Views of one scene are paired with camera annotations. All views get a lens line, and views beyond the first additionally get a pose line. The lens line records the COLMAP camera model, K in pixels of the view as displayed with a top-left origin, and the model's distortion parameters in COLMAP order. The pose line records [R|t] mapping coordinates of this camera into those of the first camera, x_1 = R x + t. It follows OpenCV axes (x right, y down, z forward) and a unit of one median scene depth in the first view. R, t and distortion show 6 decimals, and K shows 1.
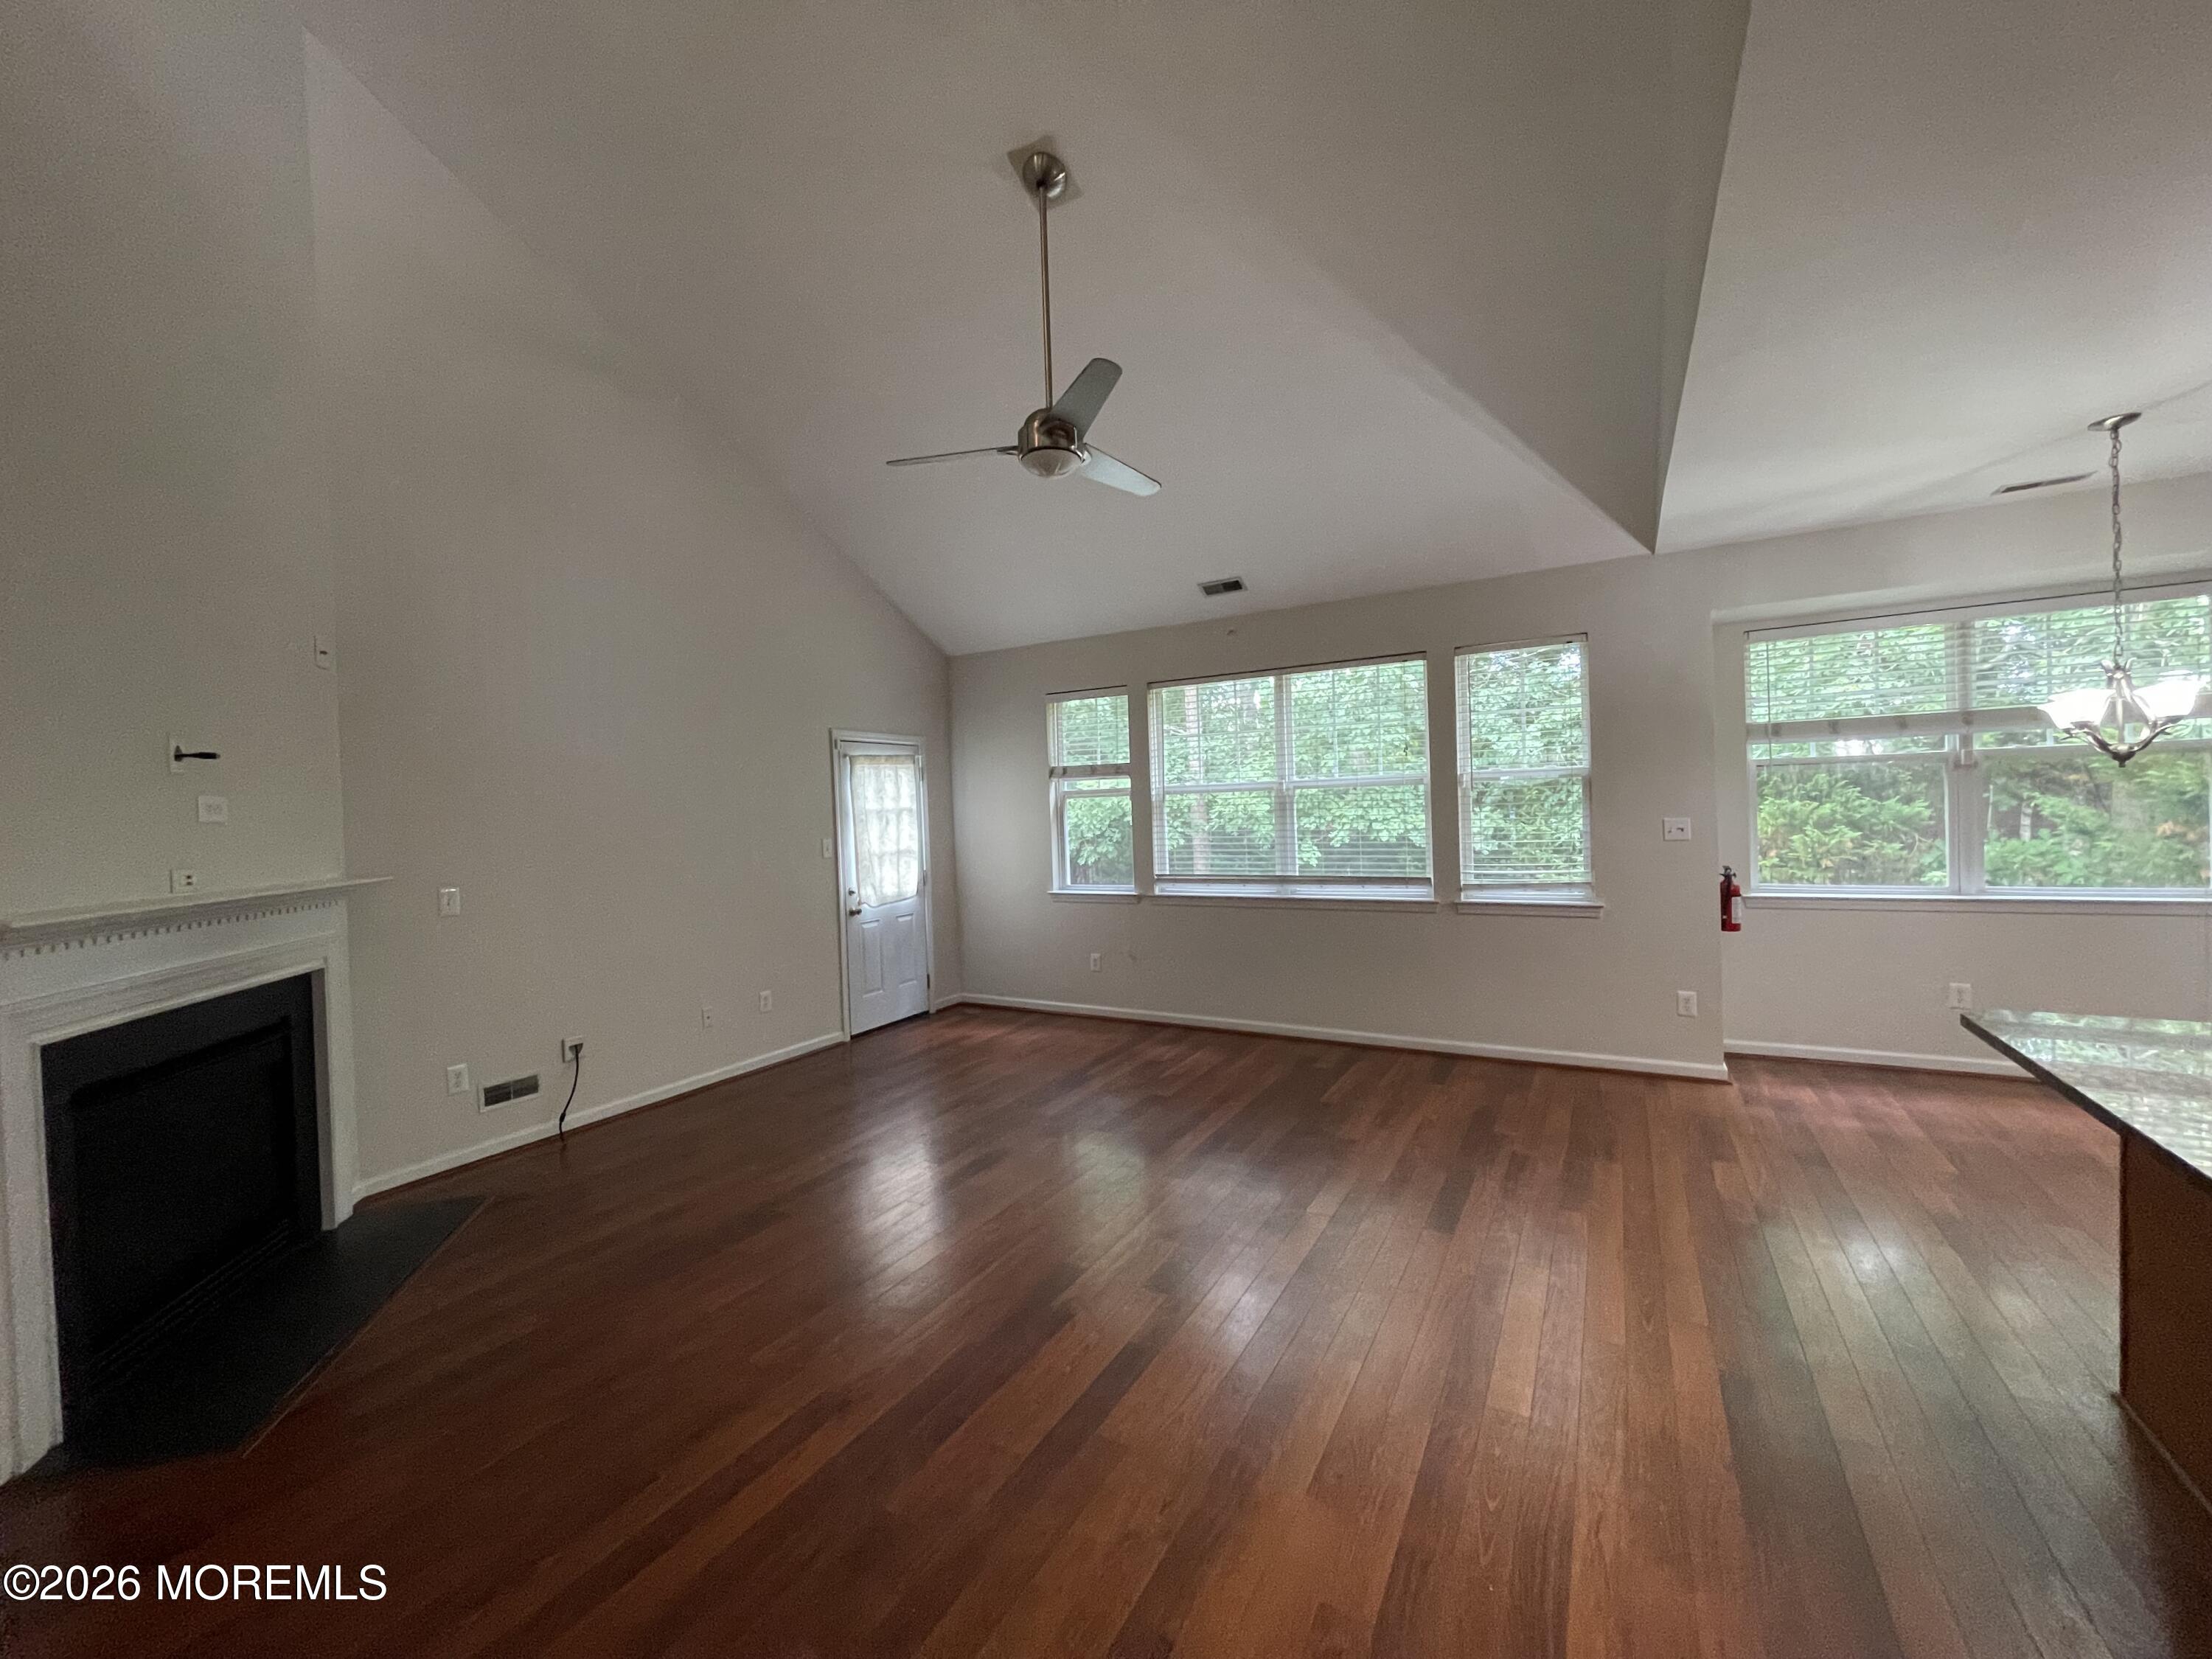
lens RADIAL K [[894.7, 0, 1088.0], [0, 894.7, 826.1], [0, 0, 1]] dist [0.002307, -0.000229]
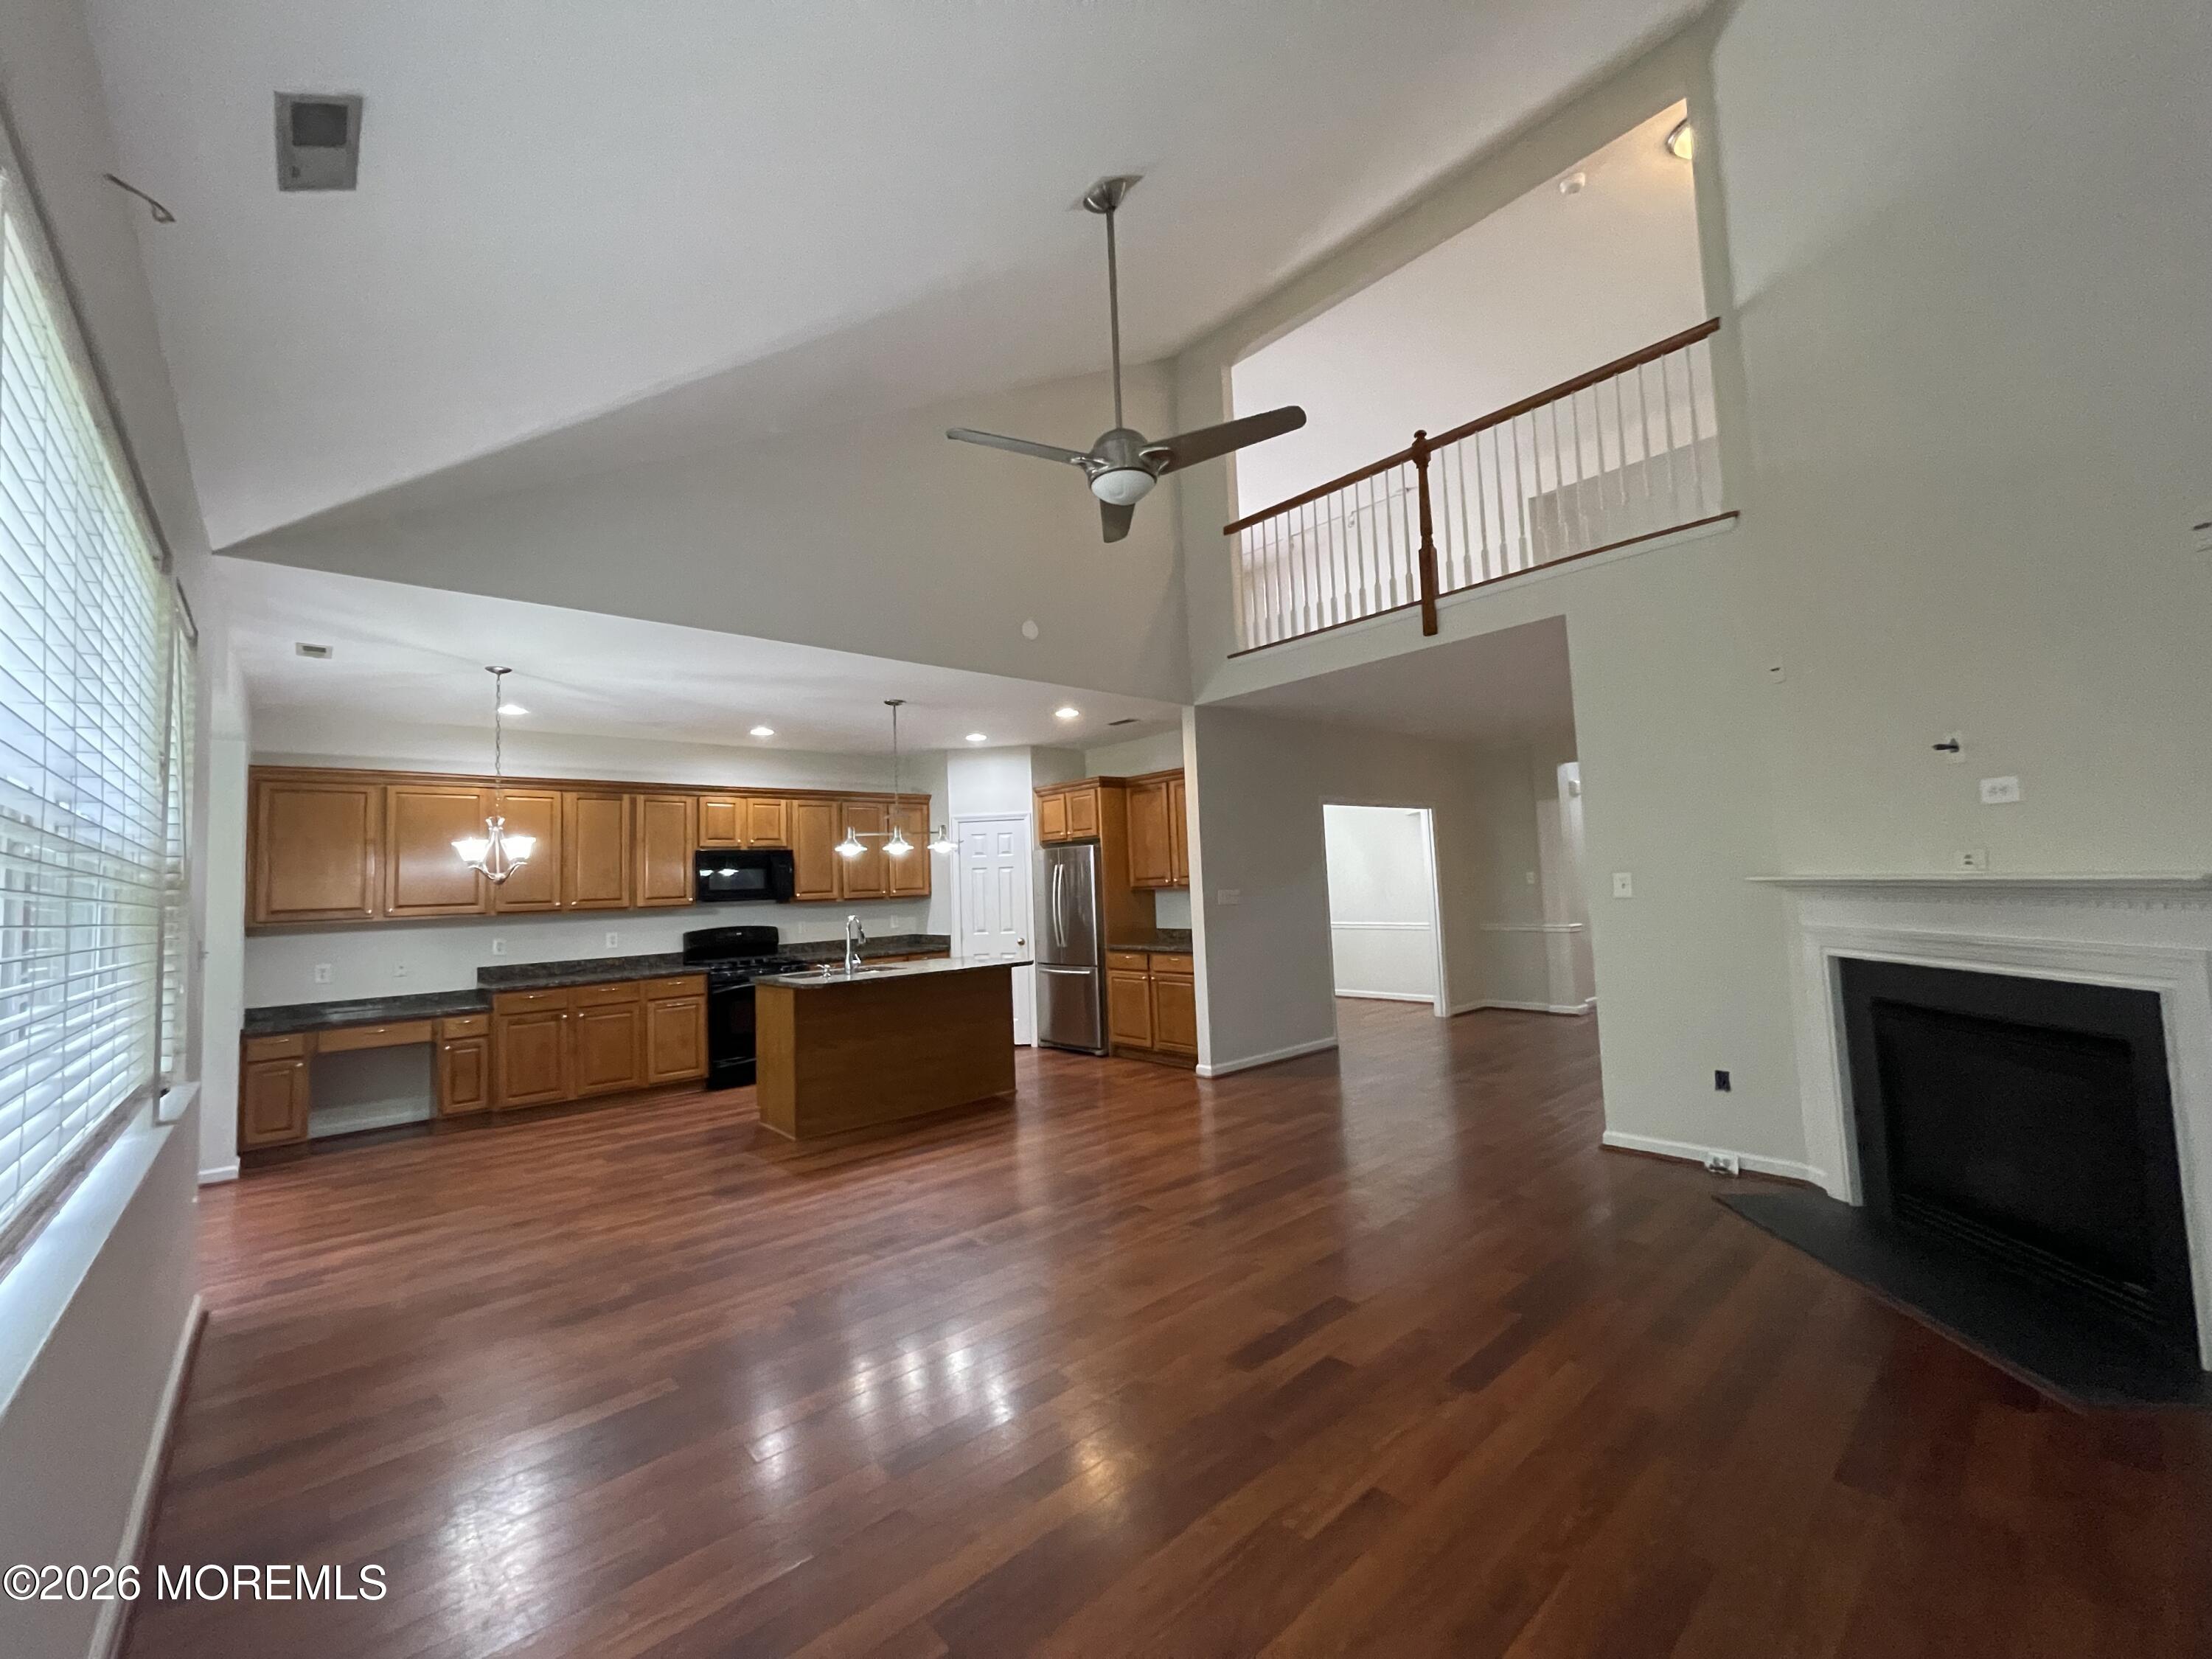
lens RADIAL K [[894.7, 0, 1088.0], [0, 894.7, 826.1], [0, 0, 1]] dist [0.002307, -0.000229]
pose [[-0.946492, 0.094267, 0.308652, -0.176069], [0.080087, 0.995080, -0.058322, -0.000259], [-0.312632, -0.030483, -0.949385, 1.267156]]
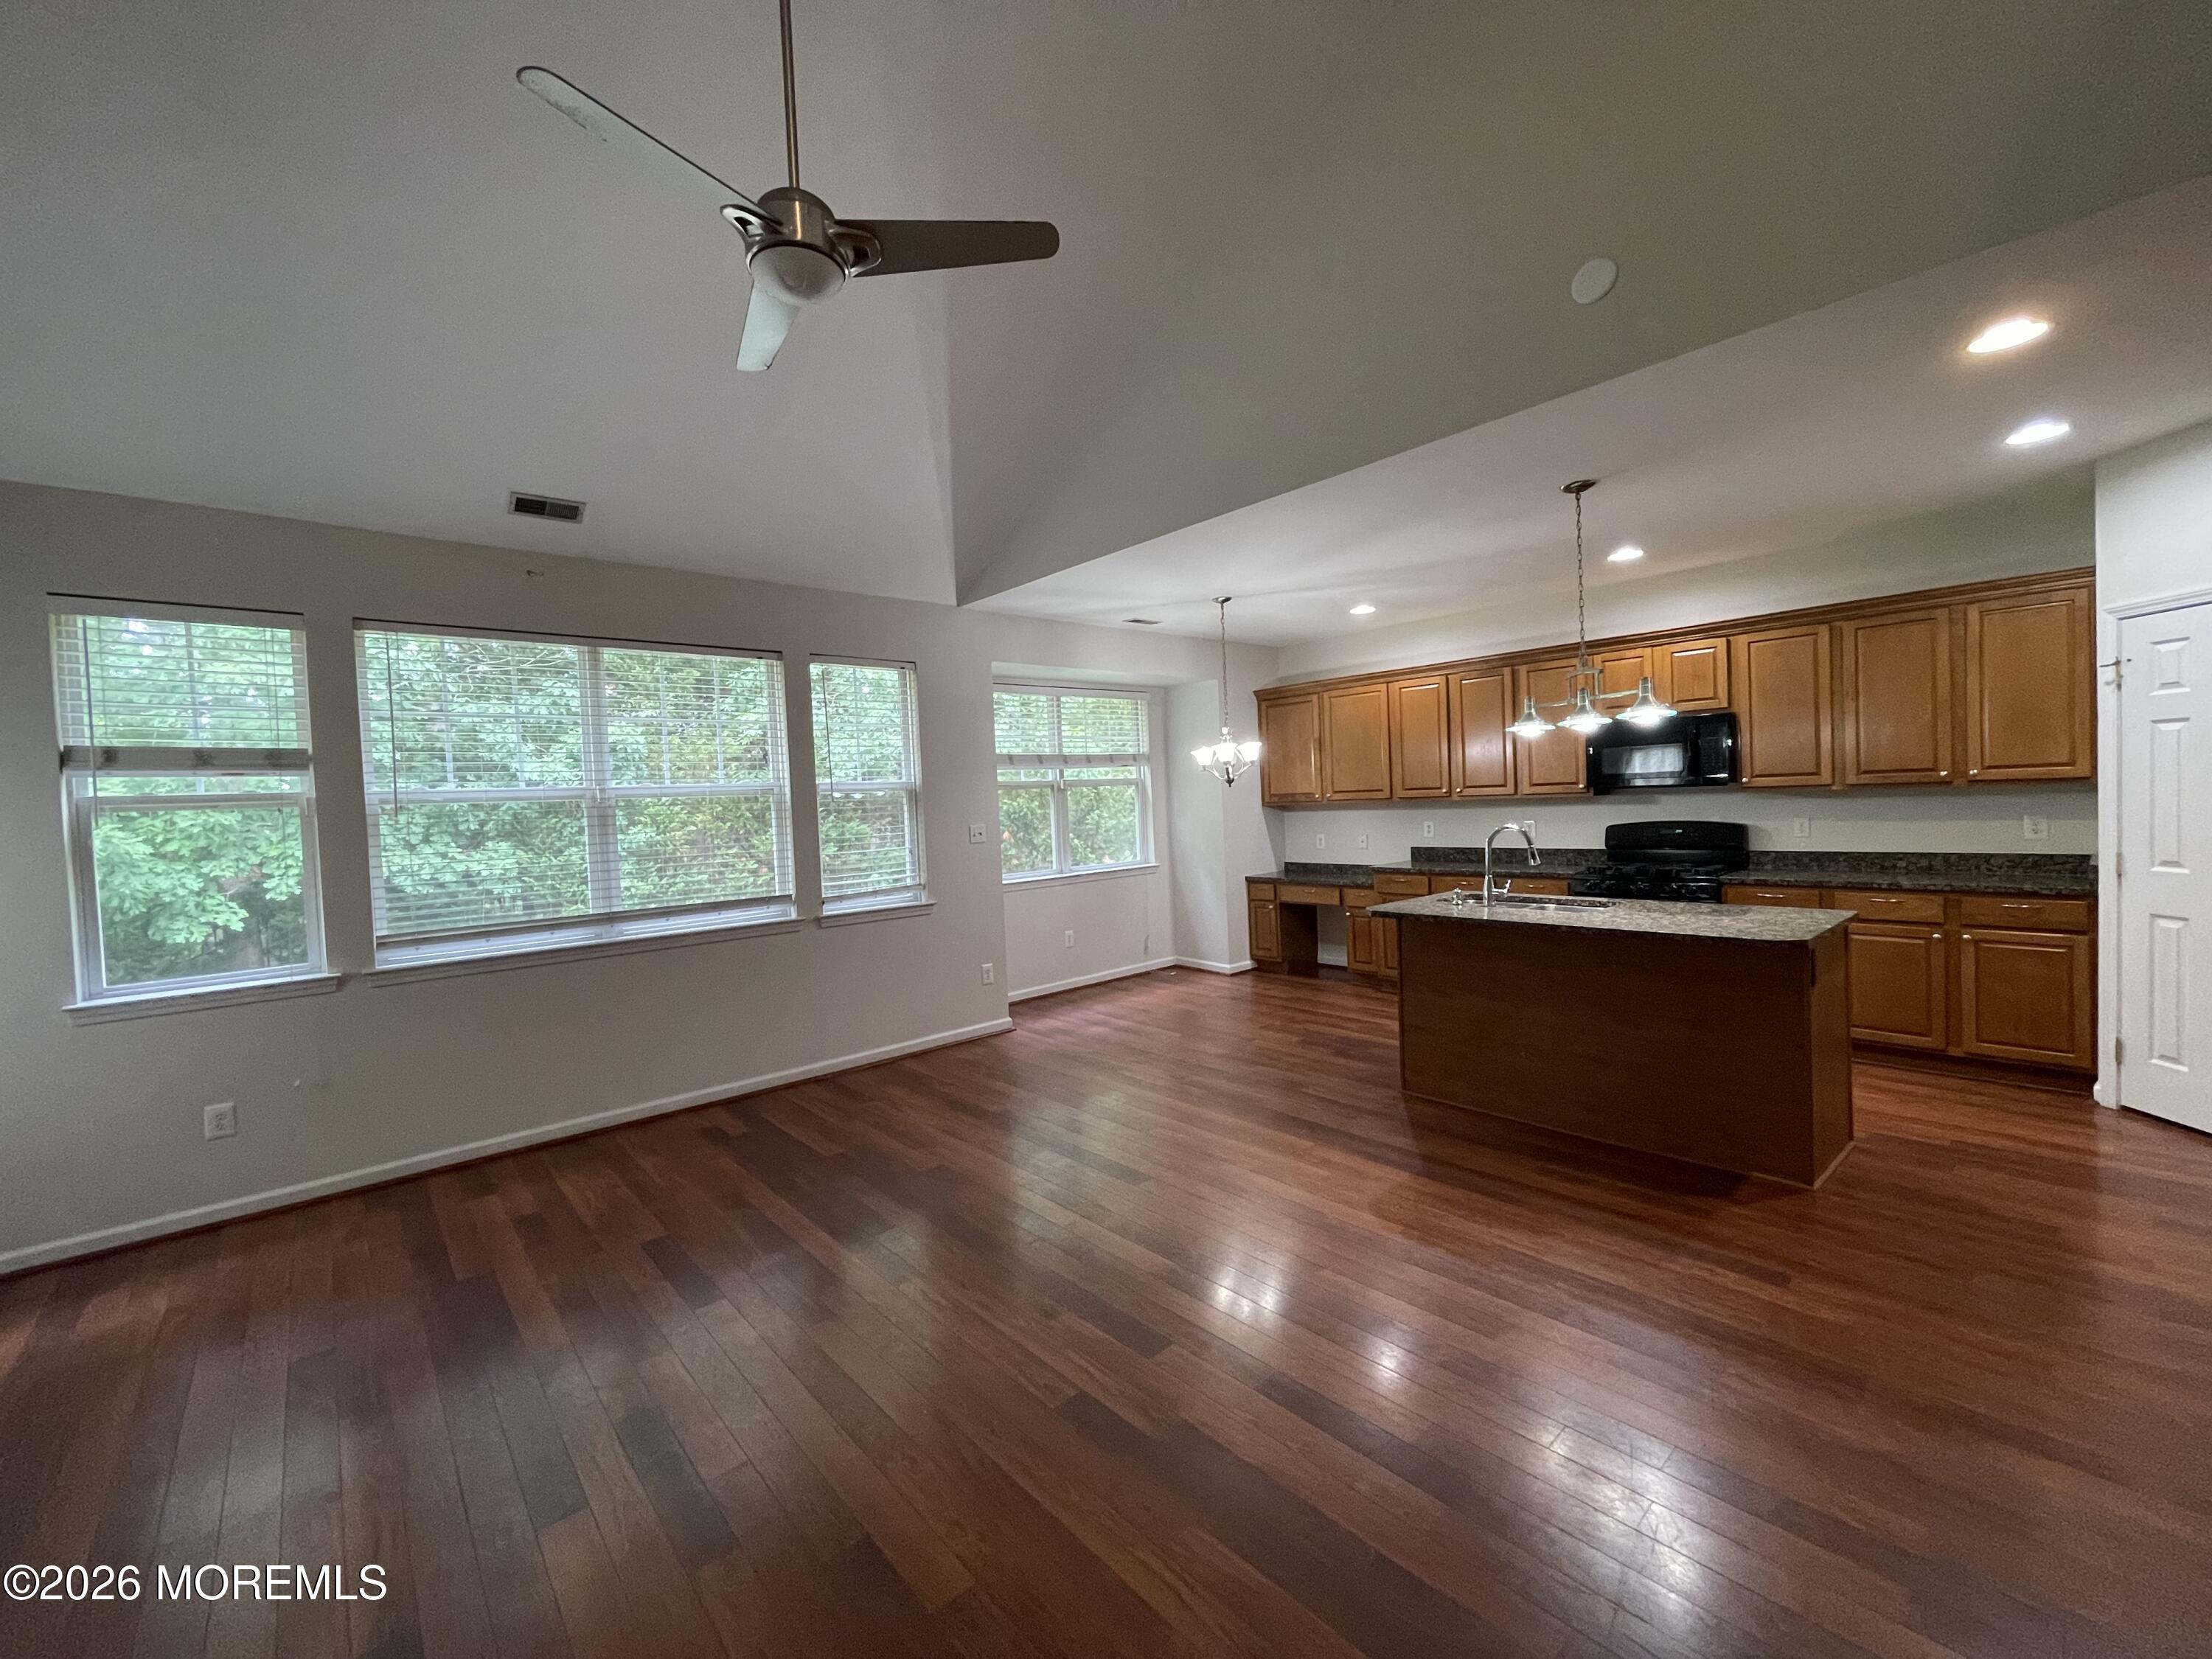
lens RADIAL K [[894.7, 0, 1088.0], [0, 894.7, 826.1], [0, 0, 1]] dist [0.002307, -0.000229]
pose [[0.318795, -0.006122, 0.947804, -0.404716], [0.051017, 0.998640, -0.010709, 0.012438], [-0.946450, 0.051768, 0.318674, 0.408268]]
